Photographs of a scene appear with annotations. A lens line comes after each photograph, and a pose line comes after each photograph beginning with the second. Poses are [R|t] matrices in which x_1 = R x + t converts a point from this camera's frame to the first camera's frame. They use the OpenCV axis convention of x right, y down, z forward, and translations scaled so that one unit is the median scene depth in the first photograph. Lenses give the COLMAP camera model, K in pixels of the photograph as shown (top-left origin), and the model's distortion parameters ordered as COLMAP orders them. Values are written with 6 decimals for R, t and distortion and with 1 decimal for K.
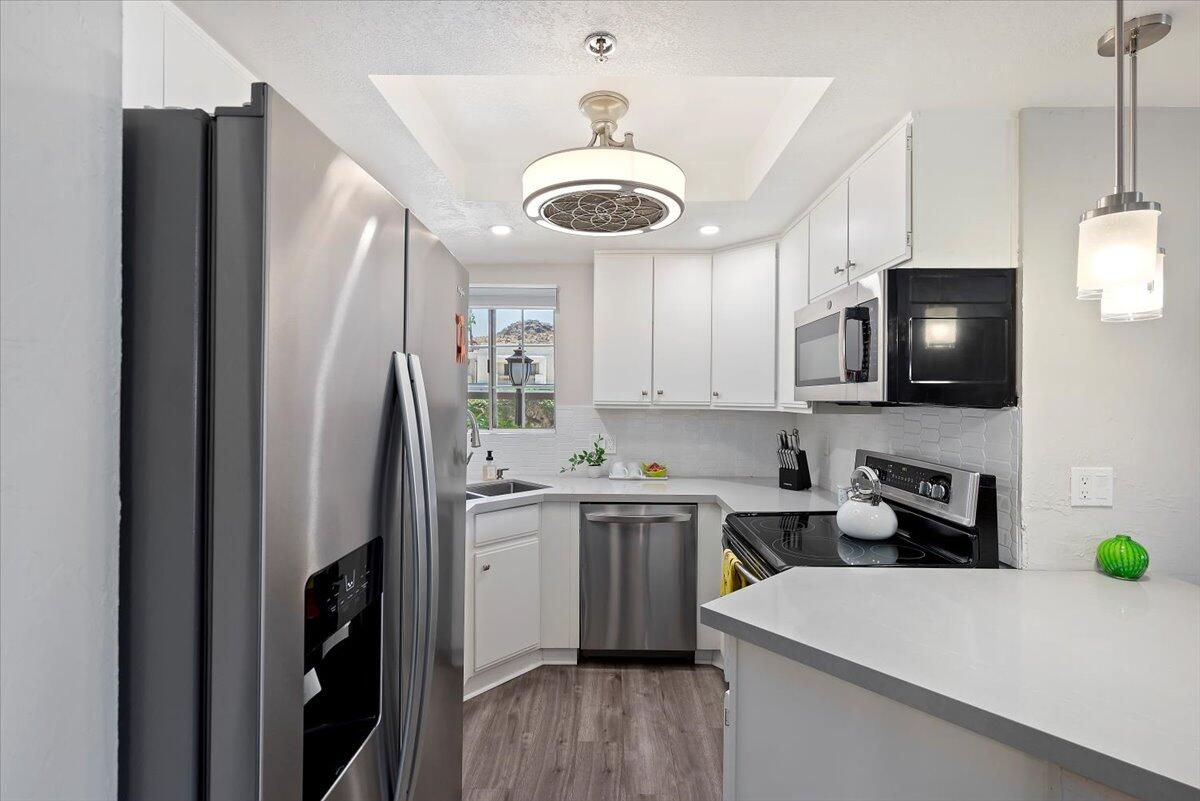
lens RADIAL K [[532.8, 0, 602.6], [0, 532.8, 400.2], [0, 0, 1]] dist [0.001054, 0.001473]
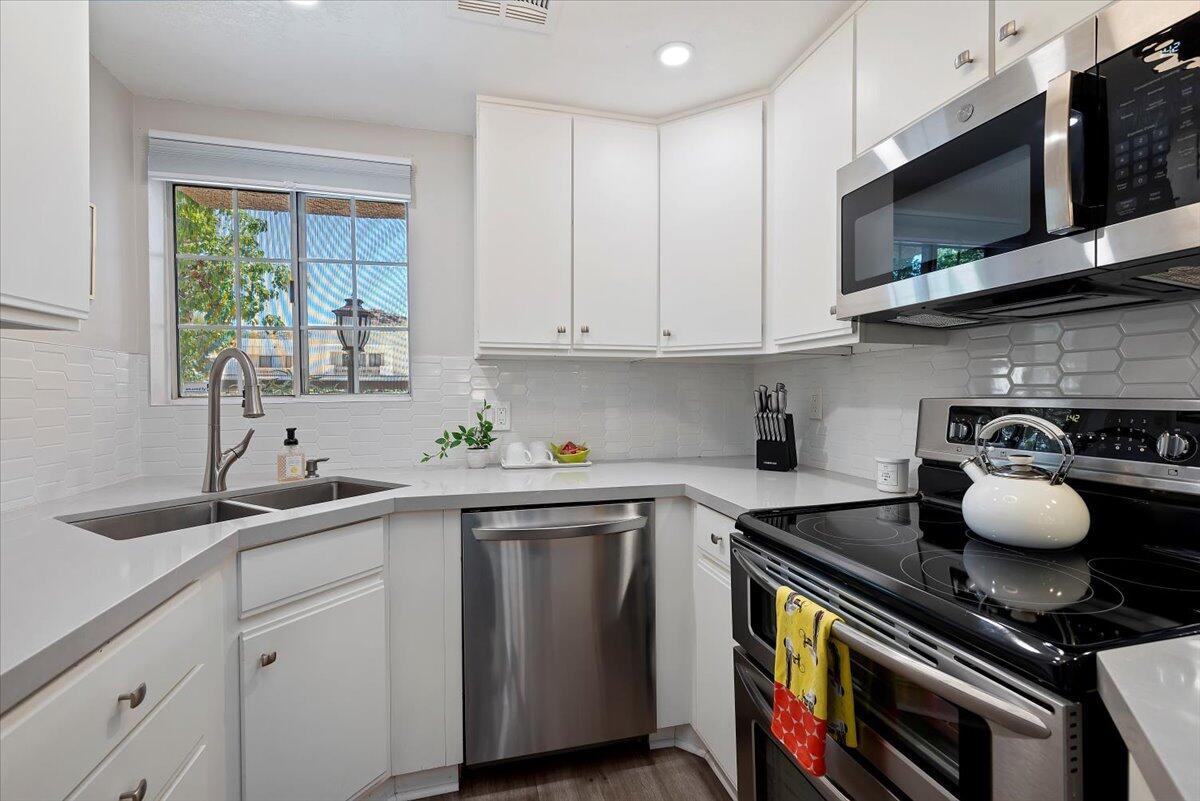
lens RADIAL K [[532.8, 0, 605.2], [0, 532.8, 399.7], [0, 0, 1]] dist [0.001054, 0.001473]
pose [[0.962786, -0.010956, 0.270044, -0.044642], [0.008332, 0.999906, 0.010861, 0.065498], [-0.270137, -0.008207, 0.962787, 0.387907]]
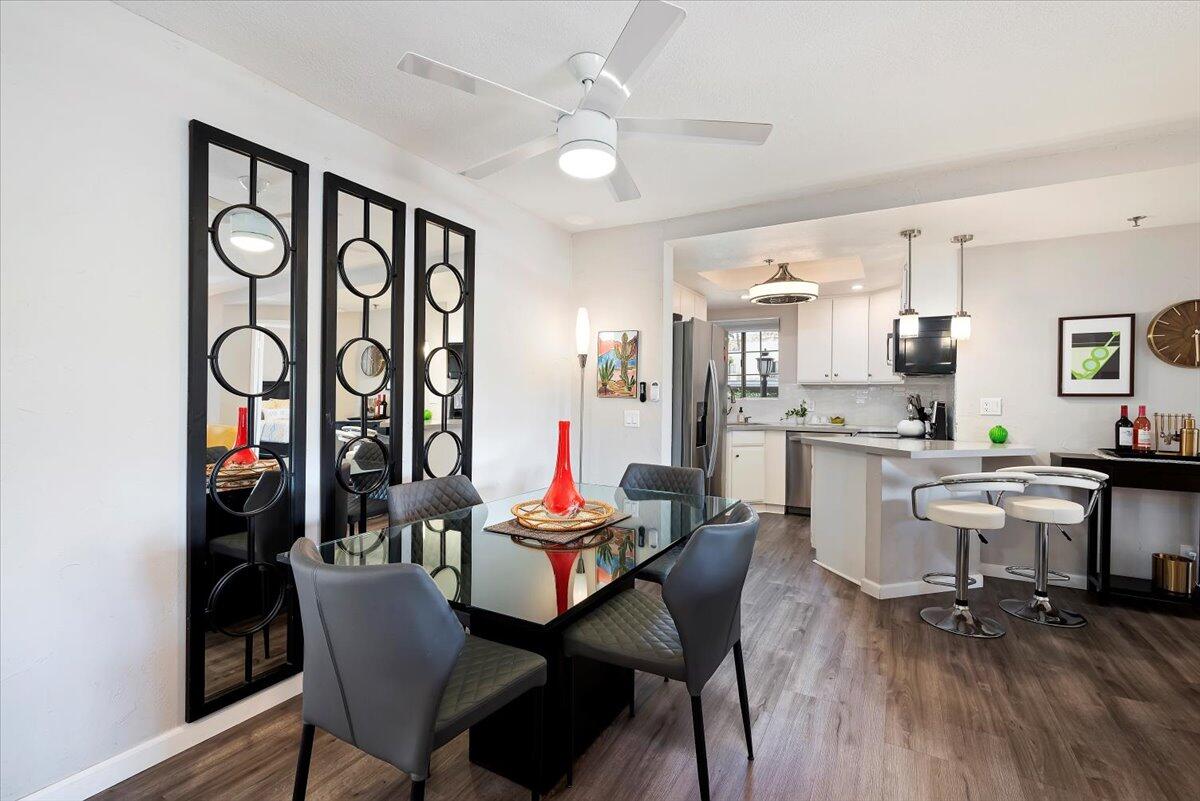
lens RADIAL K [[532.8, 0, 603.6], [0, 532.8, 396.3], [0, 0, 1]] dist [0.001054, 0.001473]
pose [[0.881910, 0.002615, -0.471411, 0.274802], [-0.004858, 0.999982, -0.003541, 0.070277], [0.471394, 0.005413, 0.881906, -0.995369]]
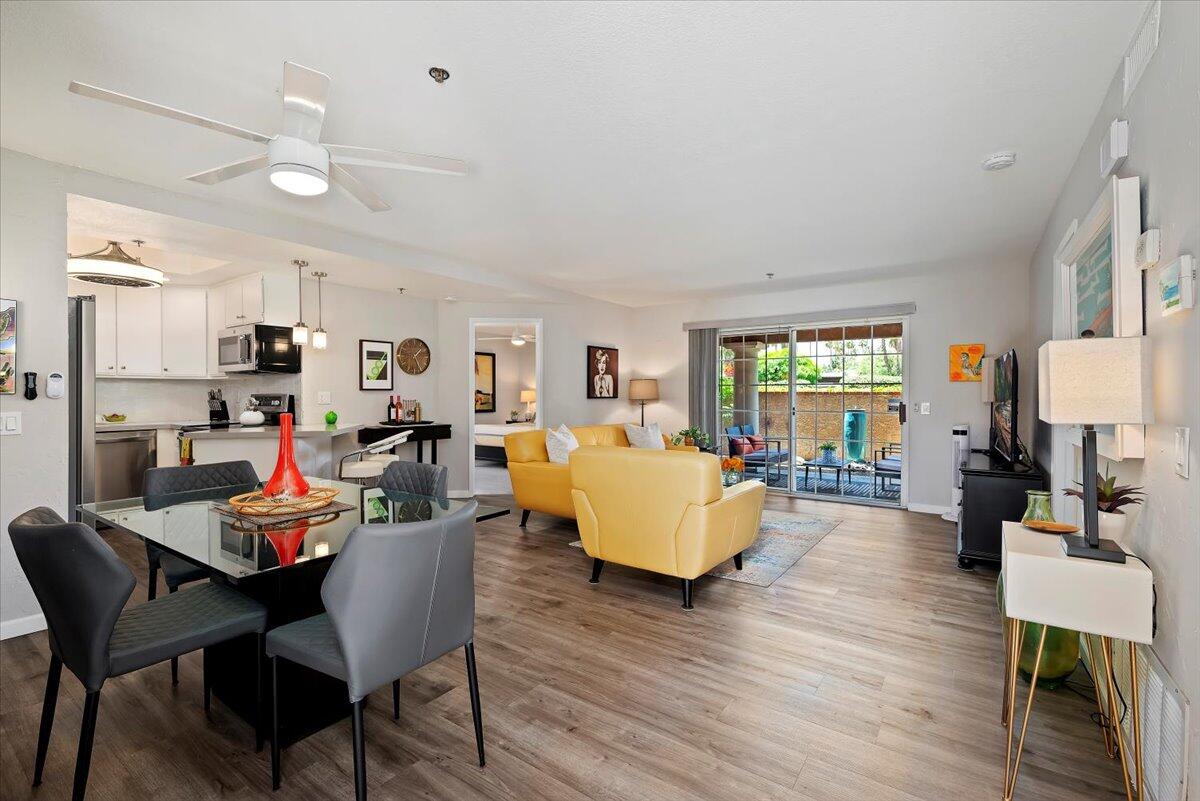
lens RADIAL K [[532.8, 0, 601.3], [0, 532.8, 398.4], [0, 0, 1]] dist [0.001054, 0.001473]
pose [[0.567173, -0.012883, 0.823498, -0.427973], [0.006167, 0.999916, 0.011395, 0.072733], [-0.823576, -0.001385, 0.567205, -1.188808]]
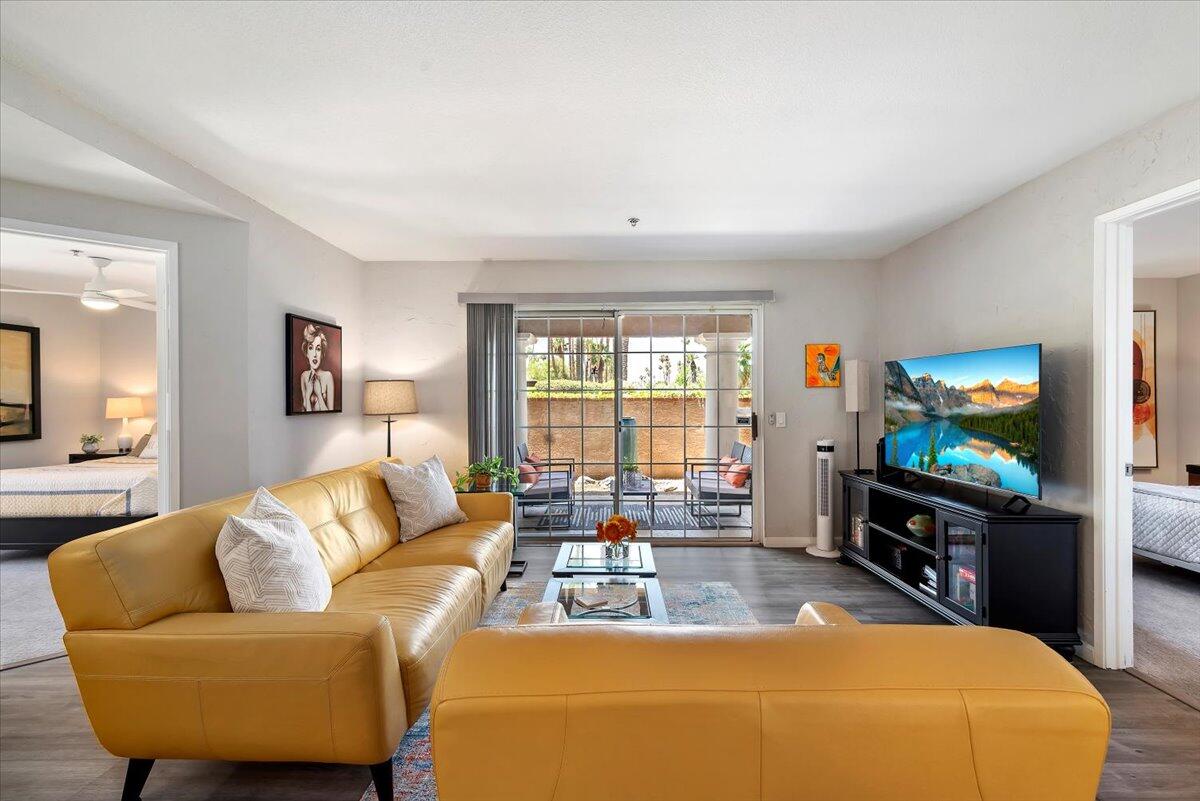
lens RADIAL K [[532.8, 0, 612.5], [0, 532.8, 400.0], [0, 0, 1]] dist [0.001054, 0.001473]
pose [[-0.010154, -0.010836, 0.999890, 0.223027], [0.008037, 0.999908, 0.010918, 0.057900], [-0.999916, 0.008147, -0.010066, -0.562052]]
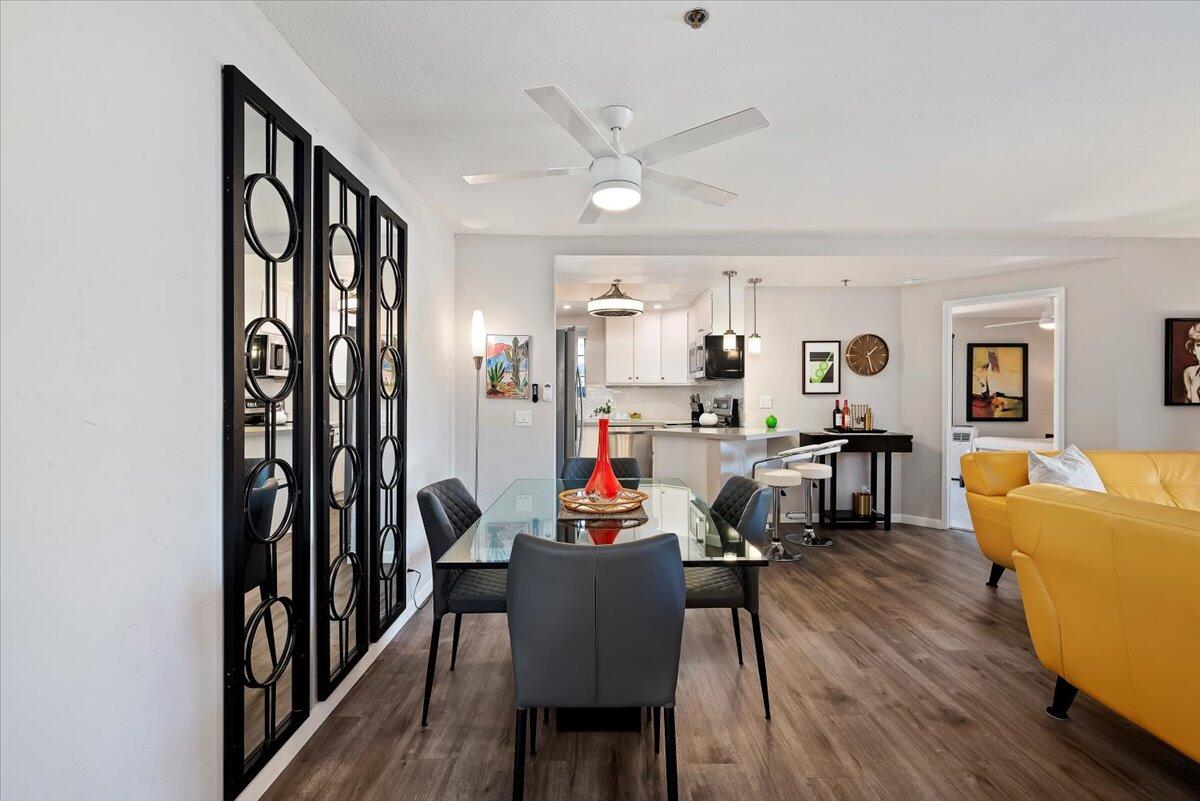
lens RADIAL K [[532.8, 0, 604.0], [0, 532.8, 396.4], [0, 0, 1]] dist [0.001054, 0.001473]
pose [[0.999501, -0.007218, 0.030740, -0.096900], [0.007345, 0.999965, -0.004021, 0.070557], [-0.030710, 0.004244, 0.999519, -1.196720]]
